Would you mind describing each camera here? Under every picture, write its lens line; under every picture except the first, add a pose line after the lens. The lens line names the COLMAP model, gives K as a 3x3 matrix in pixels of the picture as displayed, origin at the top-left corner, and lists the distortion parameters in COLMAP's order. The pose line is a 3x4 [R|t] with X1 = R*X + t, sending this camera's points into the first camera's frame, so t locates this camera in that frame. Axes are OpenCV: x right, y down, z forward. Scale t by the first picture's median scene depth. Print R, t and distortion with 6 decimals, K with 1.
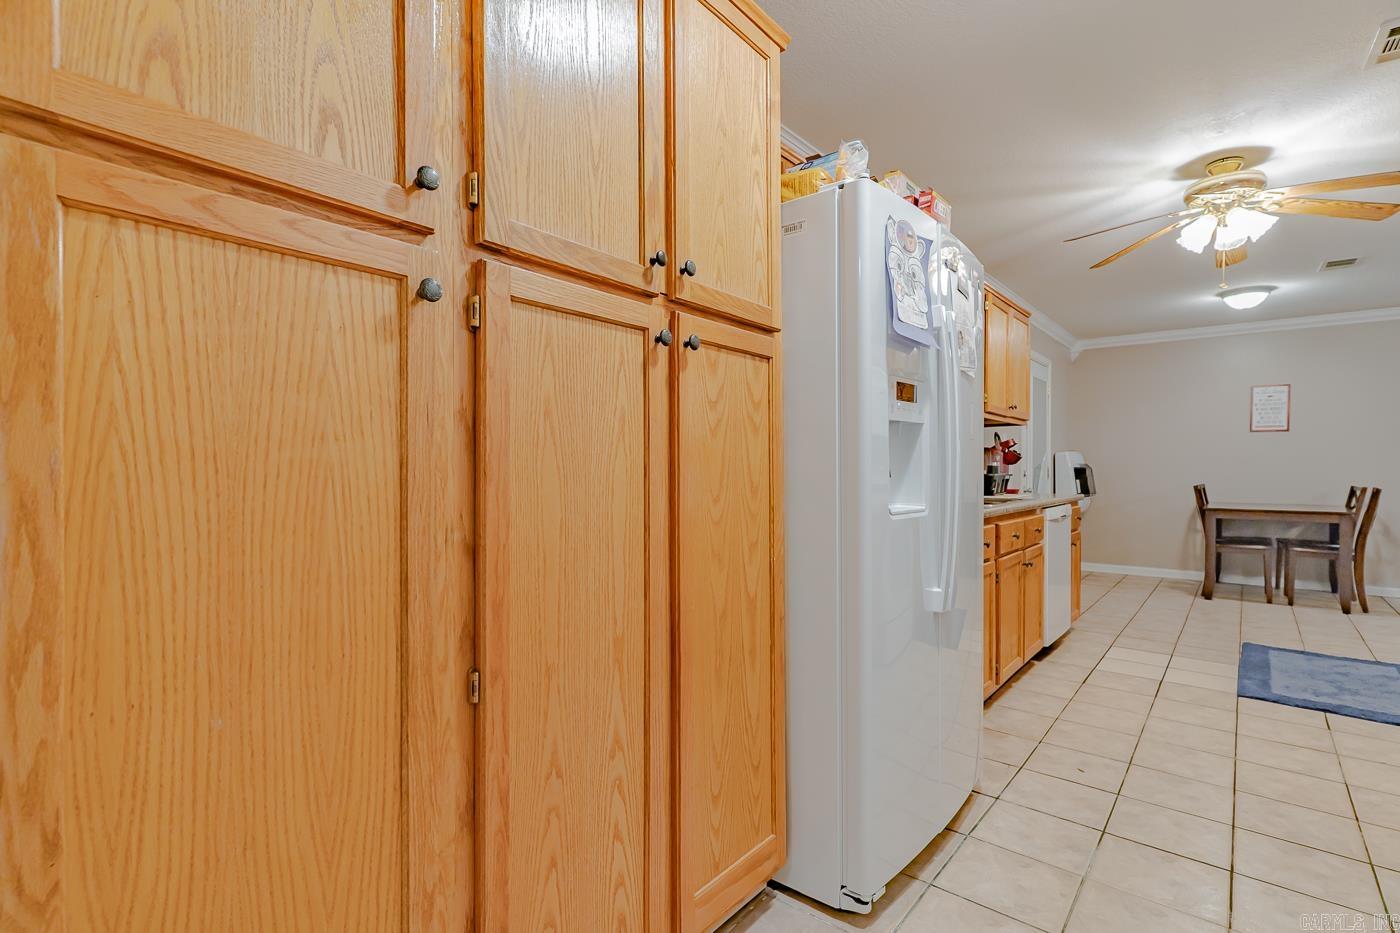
lens RADIAL K [[671.4, 0, 700.0], [0, 671.4, 466.5], [0, 0, 1]] dist [-0.009825, 0.000232]
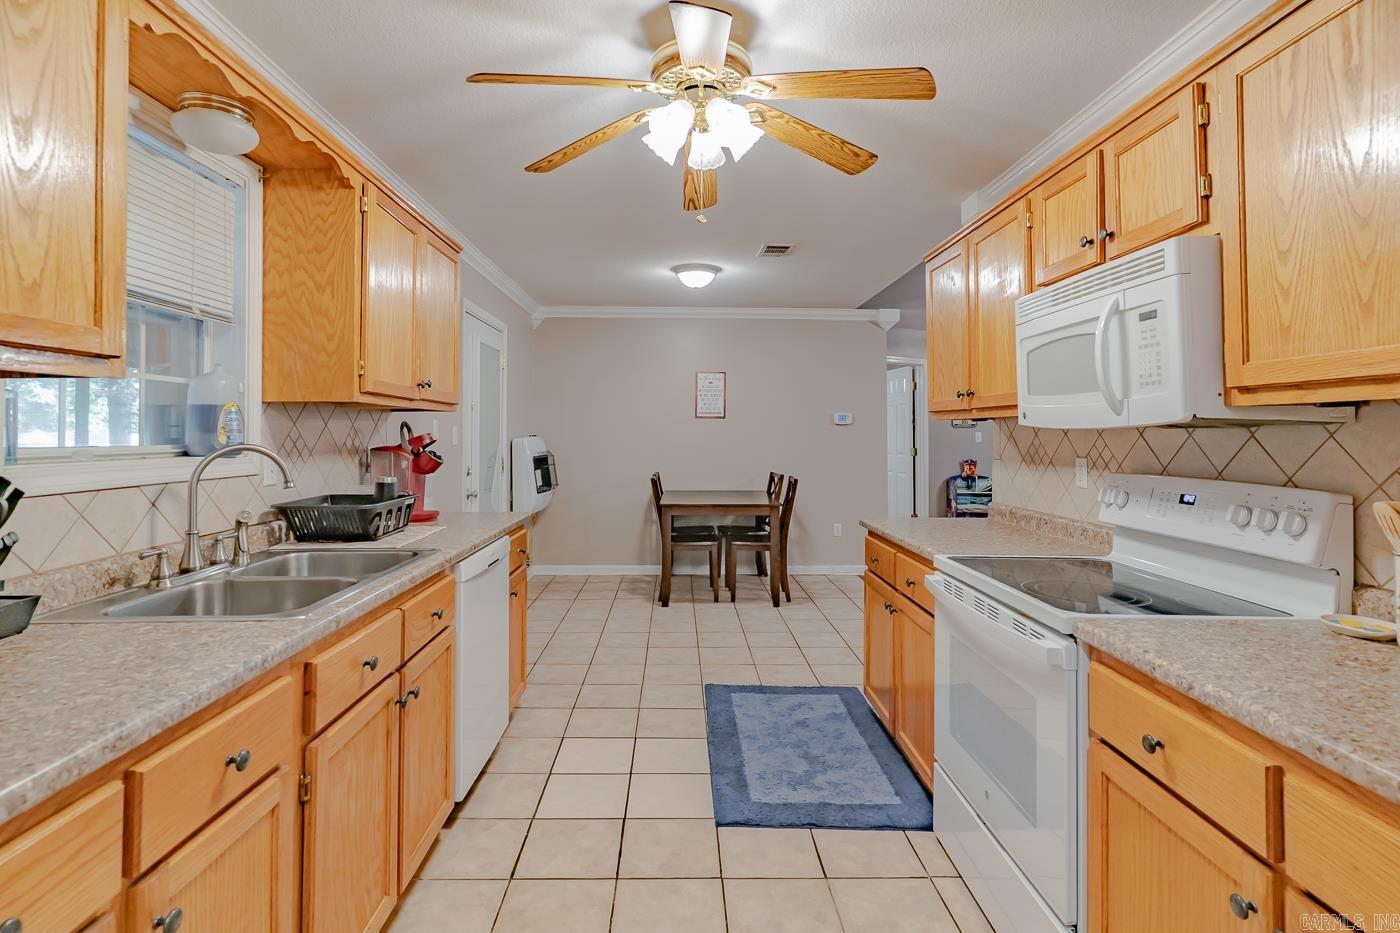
lens RADIAL K [[671.4, 0, 700.0], [0, 671.4, 466.5], [0, 0, 1]] dist [-0.009825, 0.000232]
pose [[0.750260, -0.031852, 0.660376, 0.200486], [-0.001972, 0.998727, 0.050412, -0.035940], [-0.661140, -0.039124, 0.749241, 0.291592]]
